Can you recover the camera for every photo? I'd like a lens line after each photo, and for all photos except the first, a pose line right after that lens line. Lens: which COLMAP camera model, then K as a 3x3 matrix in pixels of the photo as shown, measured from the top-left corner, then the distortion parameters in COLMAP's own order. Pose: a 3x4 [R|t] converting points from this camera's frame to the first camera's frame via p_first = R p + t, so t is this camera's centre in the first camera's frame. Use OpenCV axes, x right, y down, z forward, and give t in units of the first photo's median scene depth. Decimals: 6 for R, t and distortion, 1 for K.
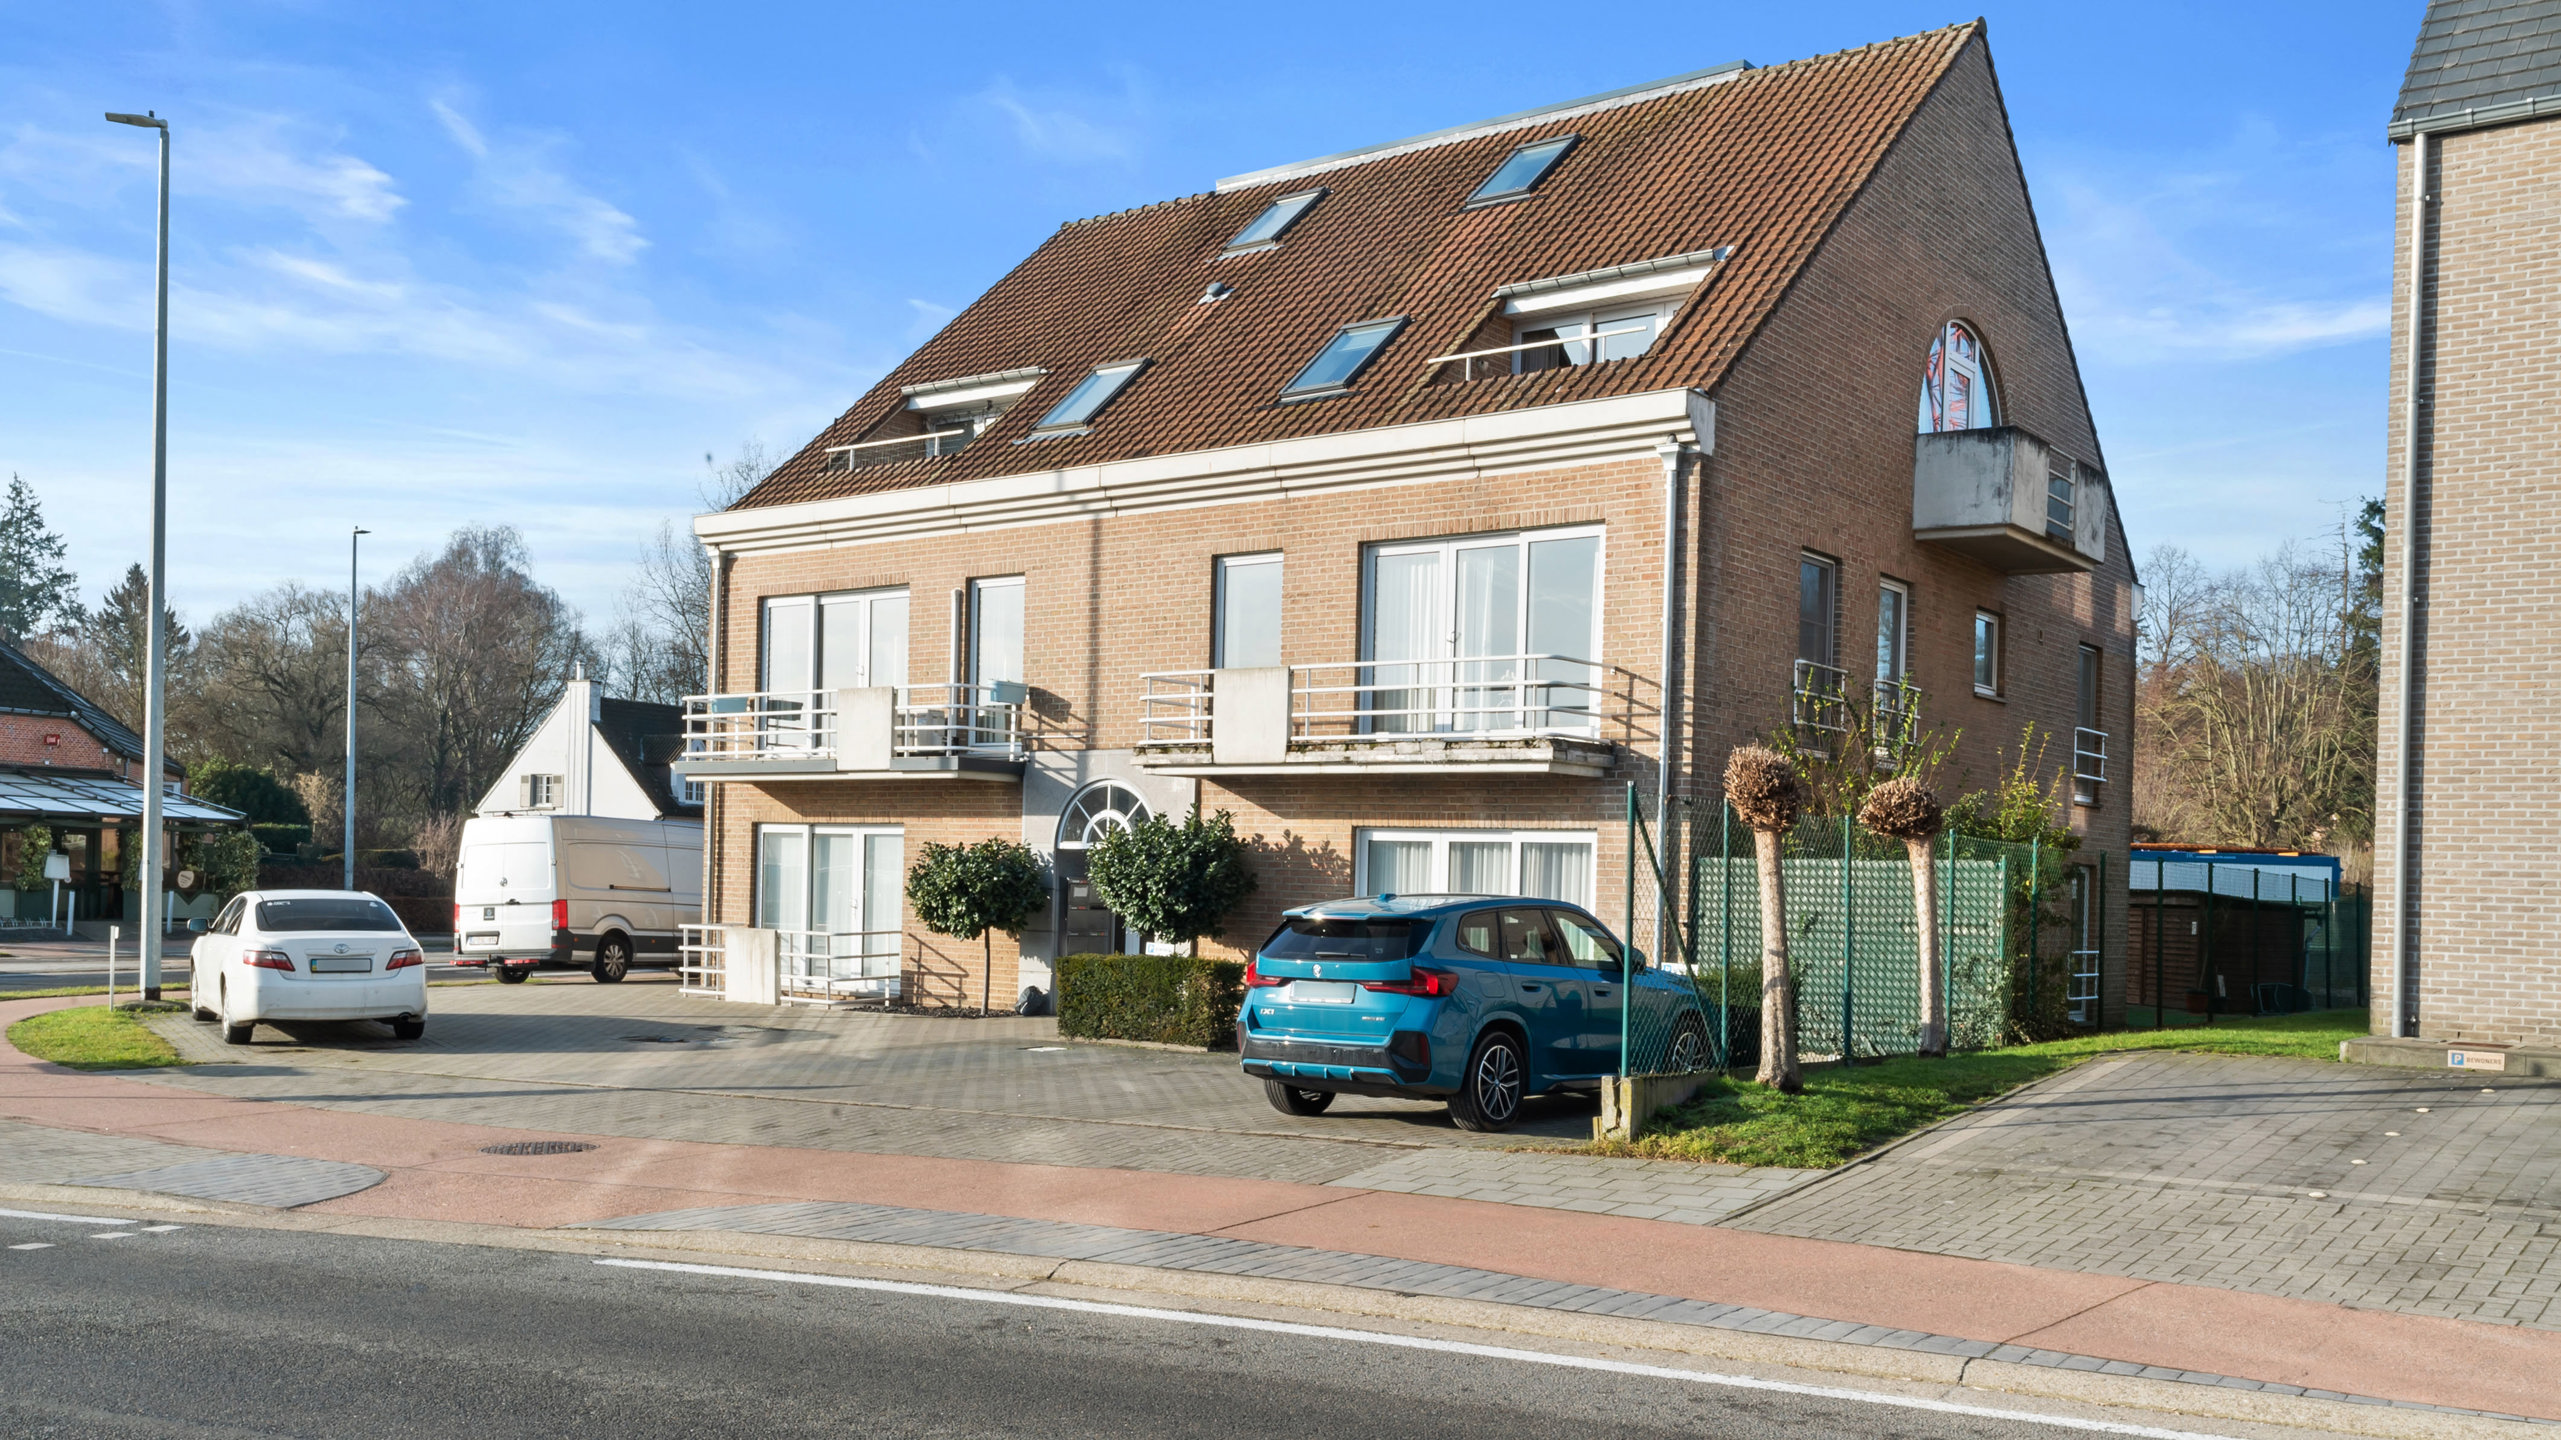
lens RADIAL K [[2210.9, 0, 1263.7], [0, 2210.9, 805.3], [0, 0, 1]] dist [0.010691, -0.001952]
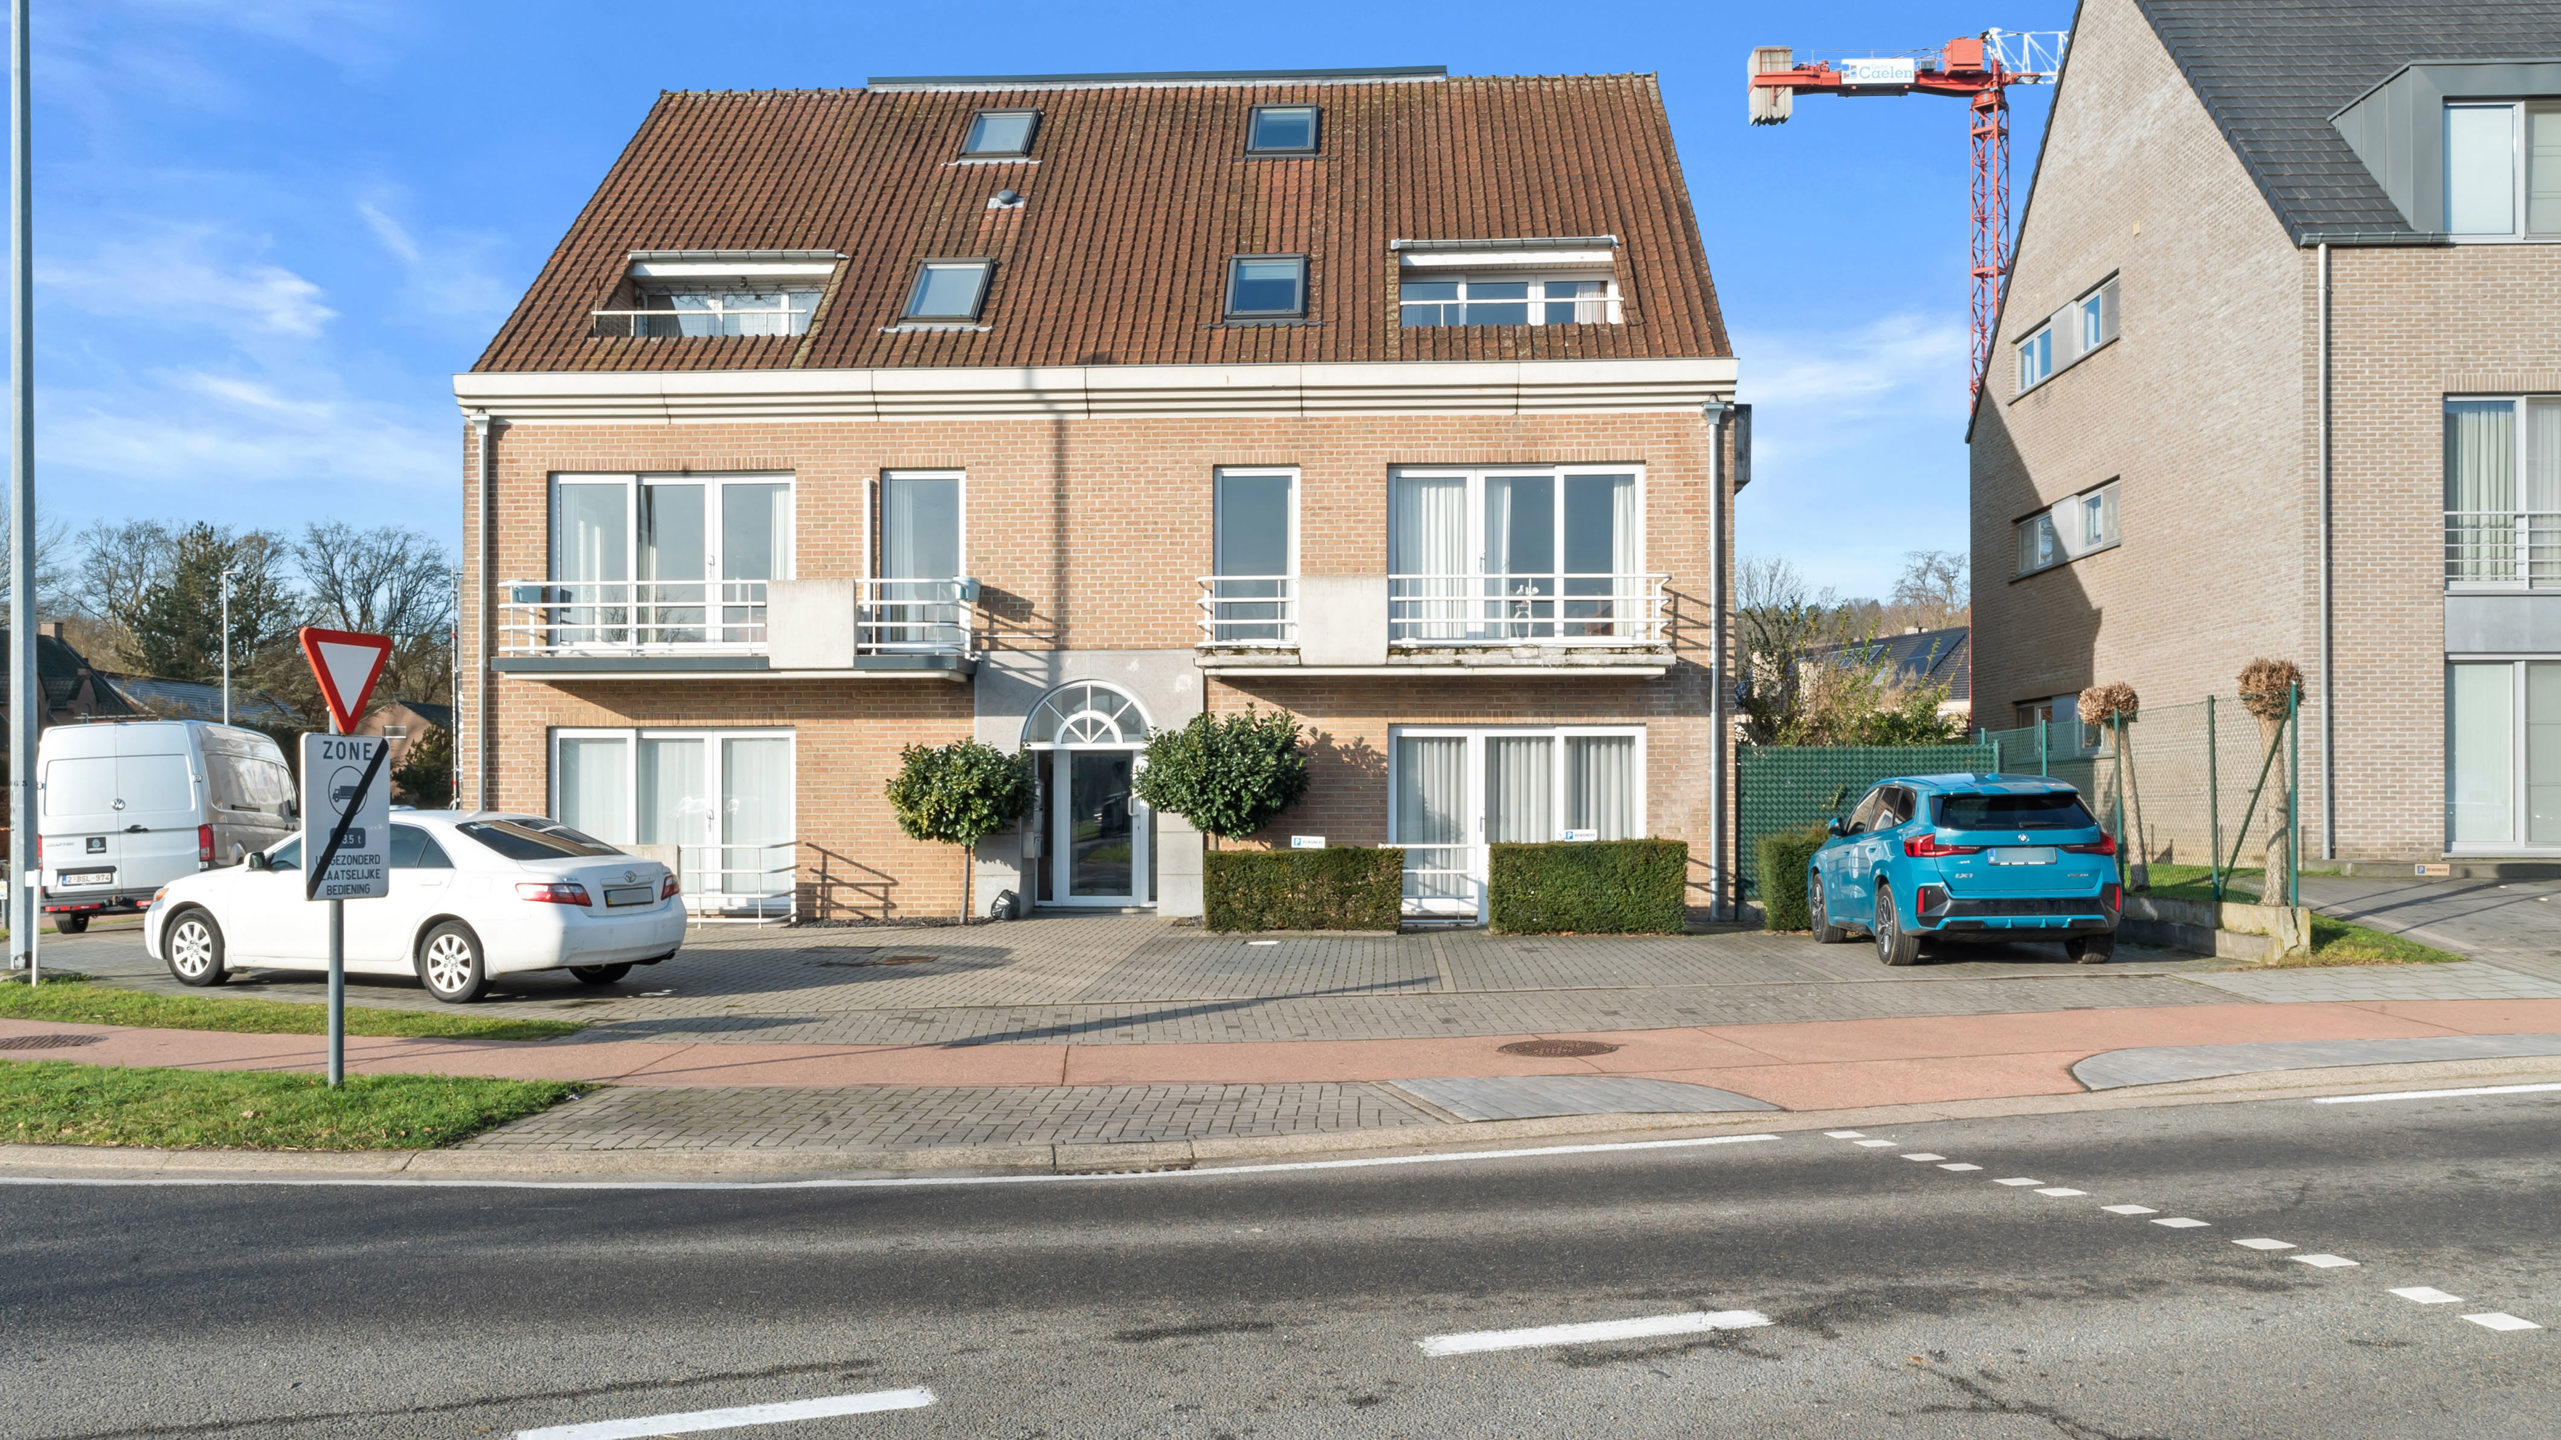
lens RADIAL K [[2036.4, 0, 1280.5], [0, 2036.4, 719.6], [0, 0, 1]] dist [0.004779, -0.000411]
pose [[0.816408, -0.004875, 0.577455, -0.536499], [0.003369, 0.999988, 0.003679, 0.003270], [-0.577466, -0.001058, 0.816414, 0.193428]]
